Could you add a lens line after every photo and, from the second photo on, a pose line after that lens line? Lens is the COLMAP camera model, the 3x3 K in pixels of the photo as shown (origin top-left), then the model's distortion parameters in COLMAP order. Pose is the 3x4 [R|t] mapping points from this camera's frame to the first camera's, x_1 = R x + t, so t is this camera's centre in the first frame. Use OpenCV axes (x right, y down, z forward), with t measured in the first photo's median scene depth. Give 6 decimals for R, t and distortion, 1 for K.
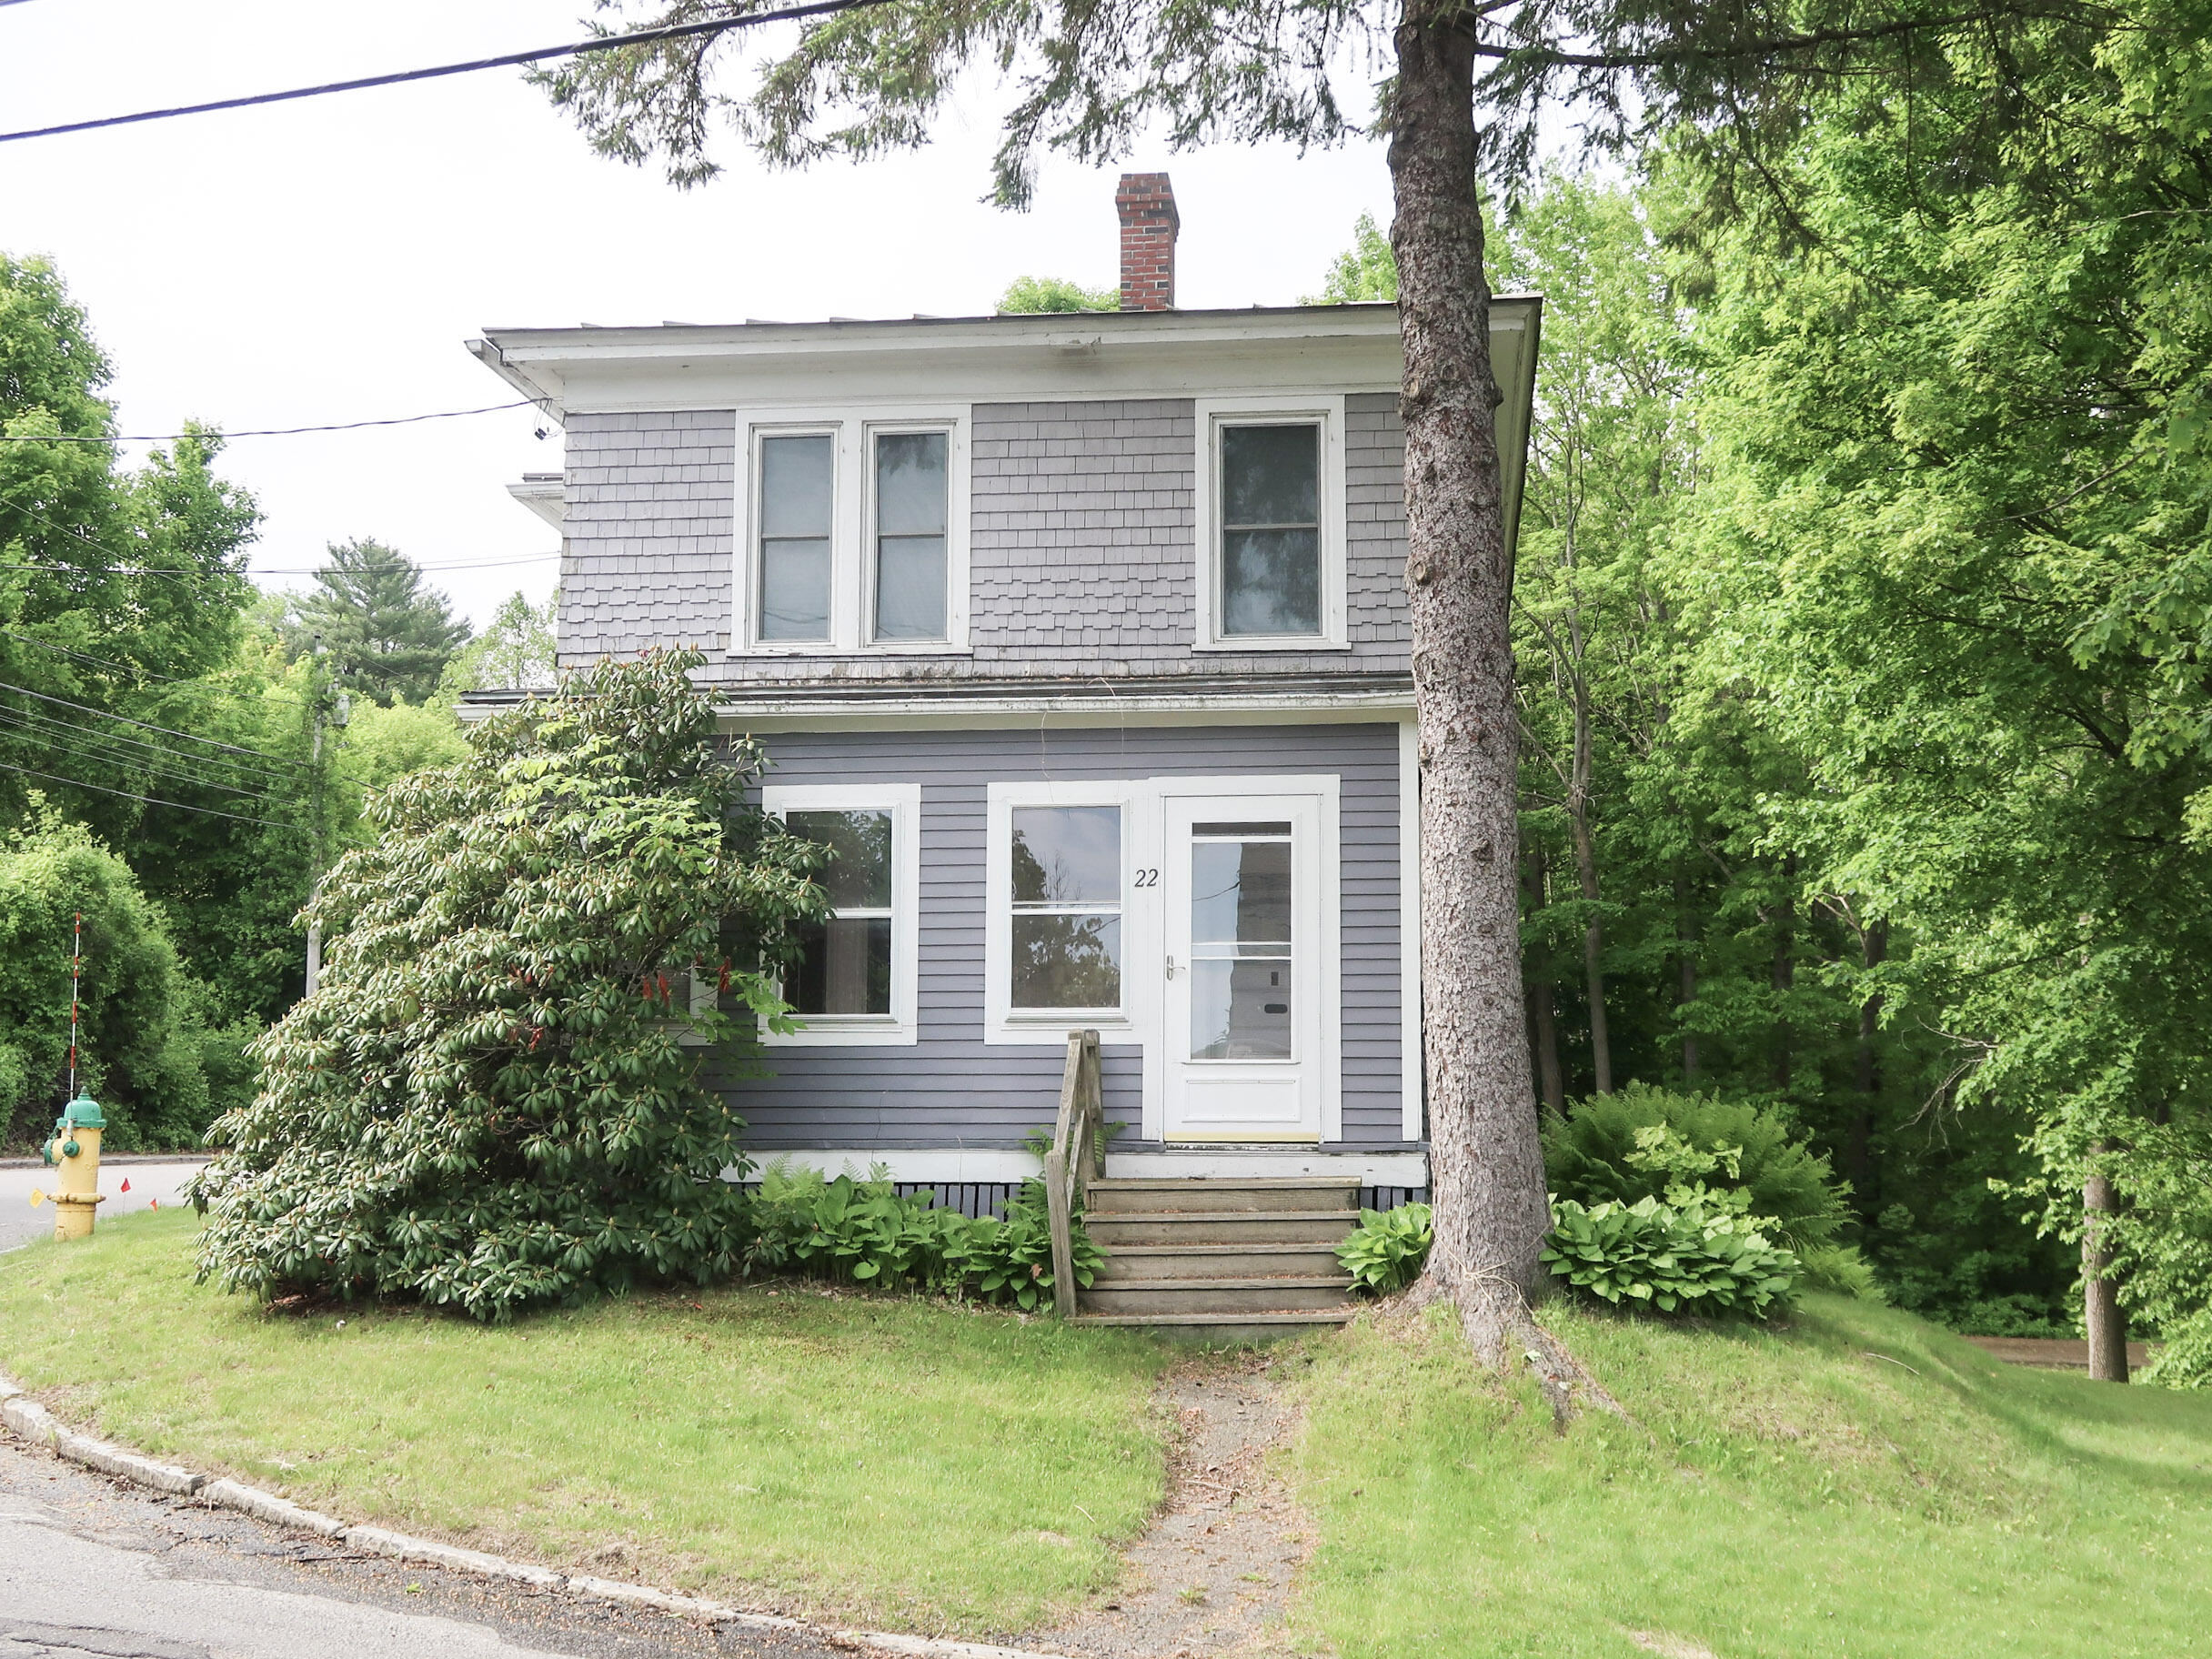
lens RADIAL K [[2642.4, 0, 1111.6], [0, 2642.4, 832.7], [0, 0, 1]] dist [-0.019035, 0.034479]
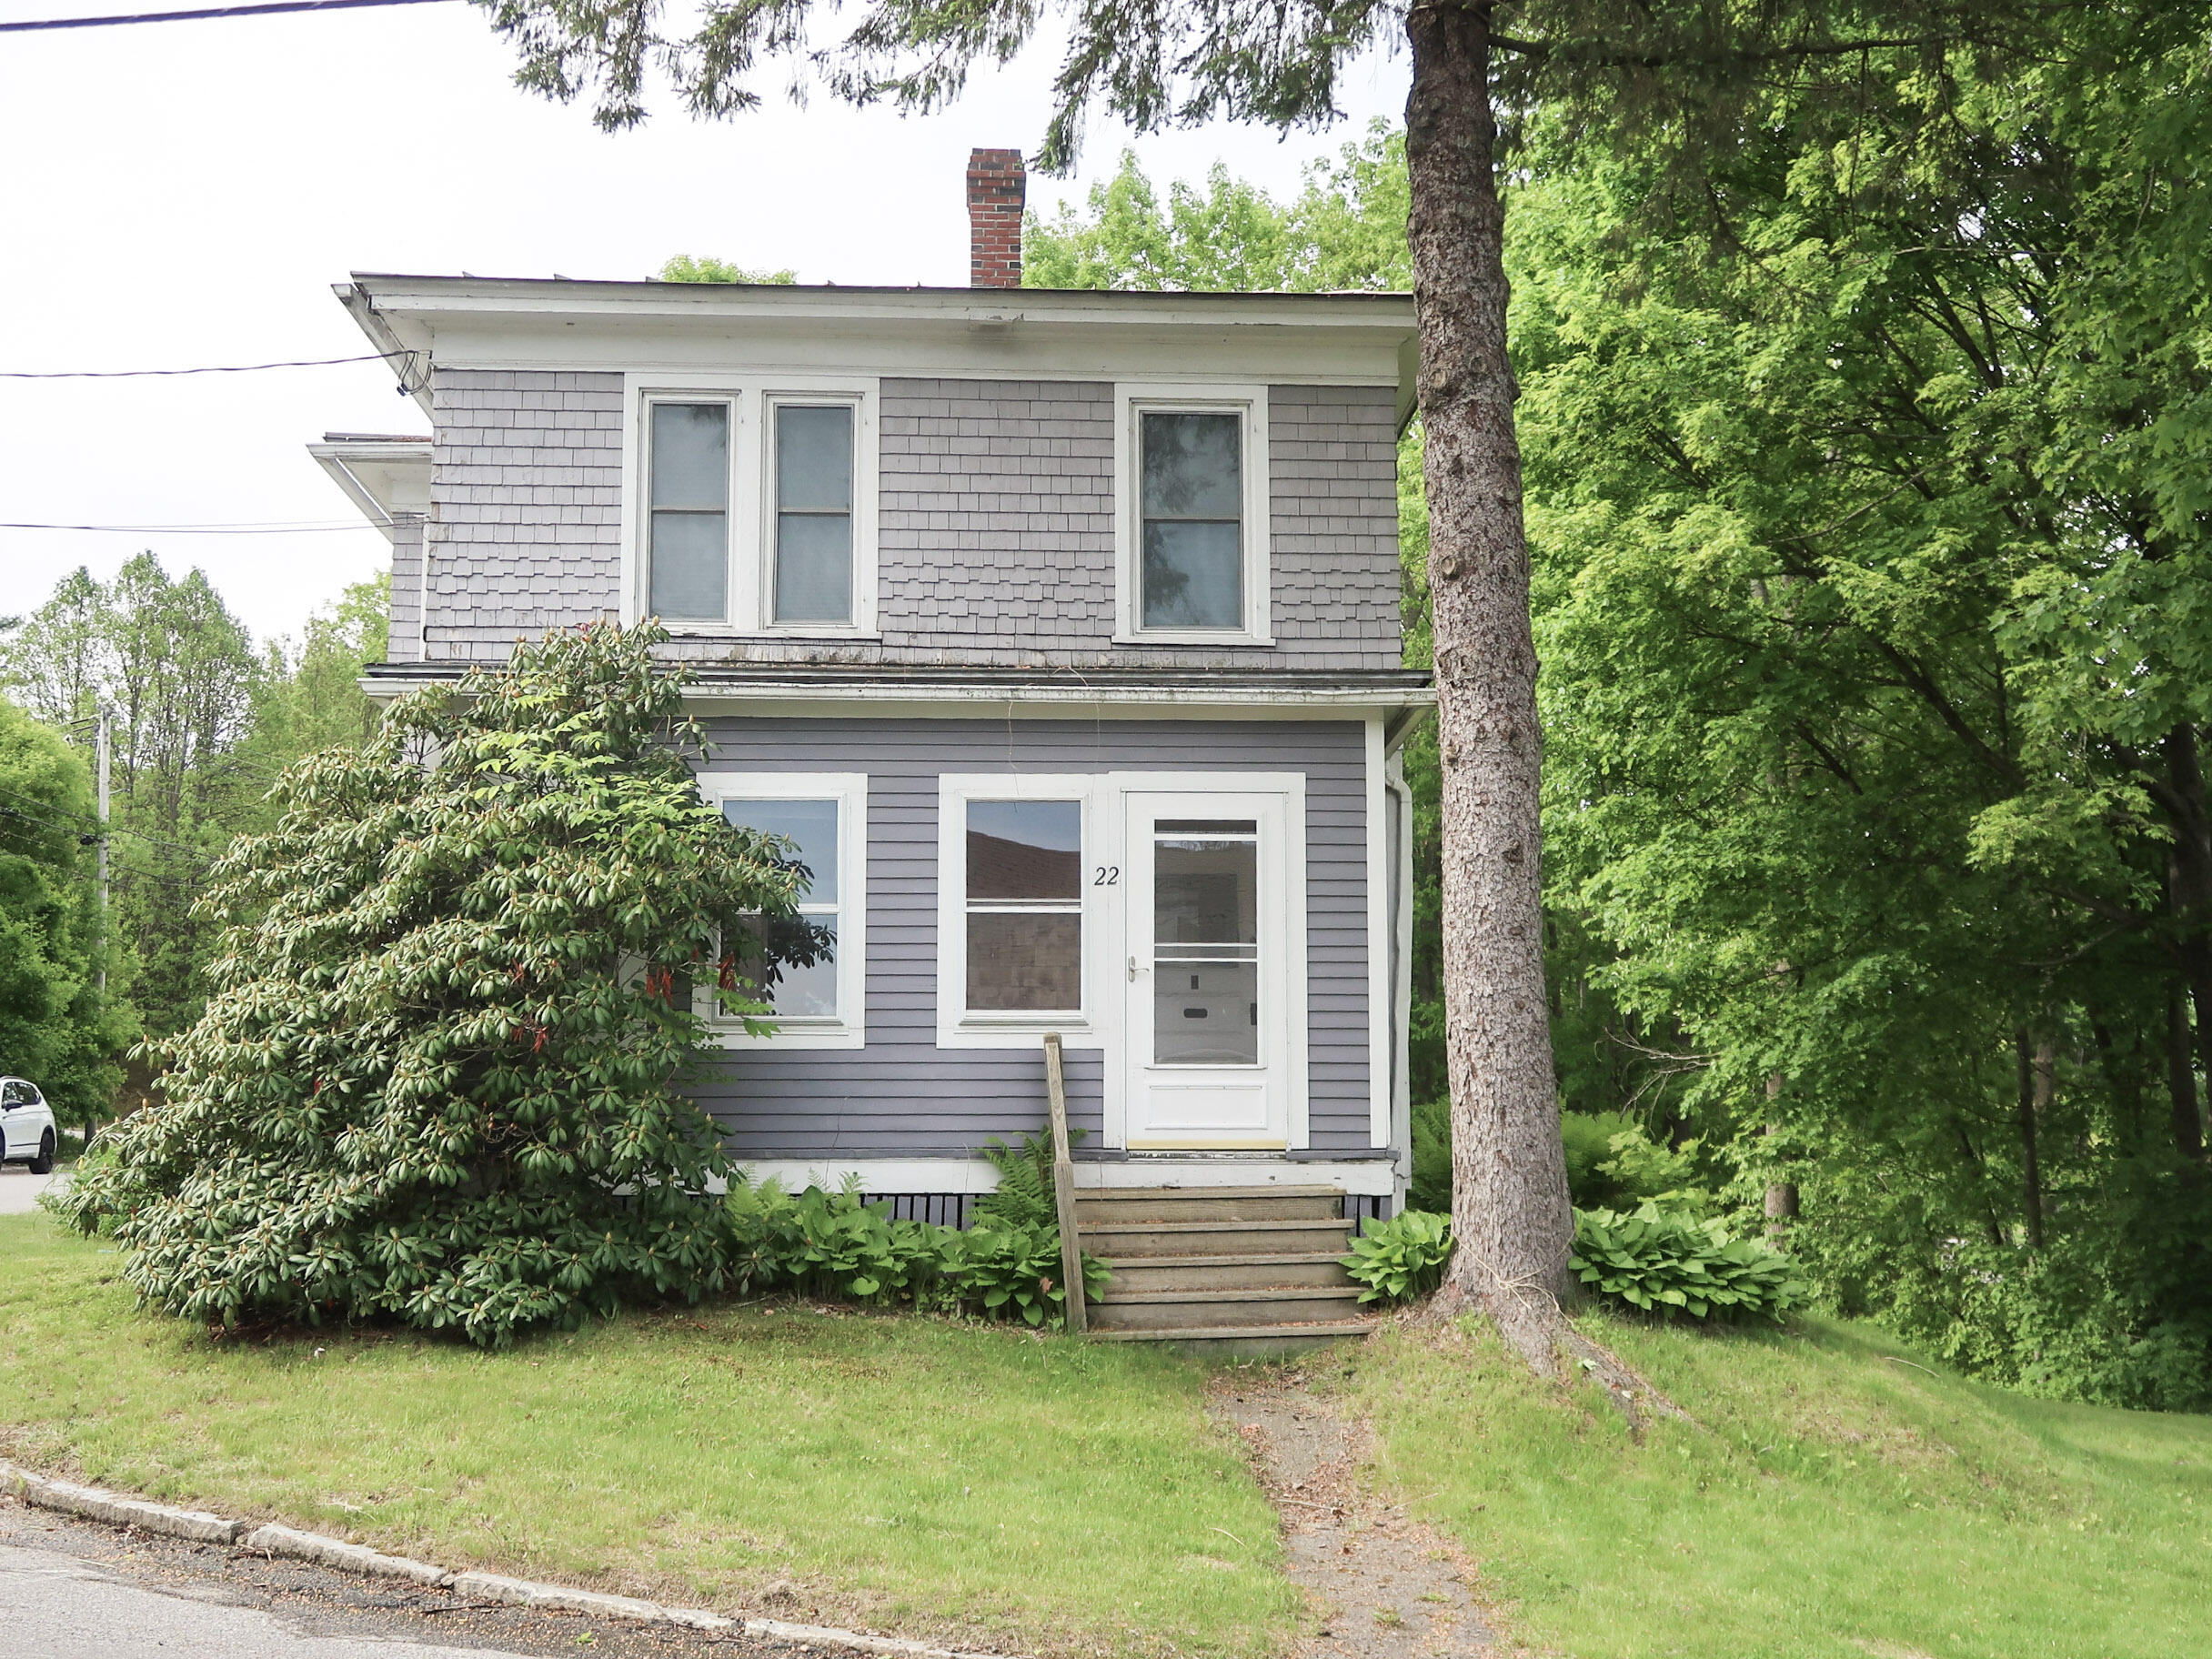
lens RADIAL K [[2693.9, 0, 1104.5], [0, 2693.9, 831.2], [0, 0, 1]] dist [-0.012735, 0.013929]
pose [[0.985500, 0.016793, 0.168844, -0.173381], [-0.016199, 0.999857, -0.004896, 0.006366], [-0.168902, 0.002090, 0.985631, 0.036259]]
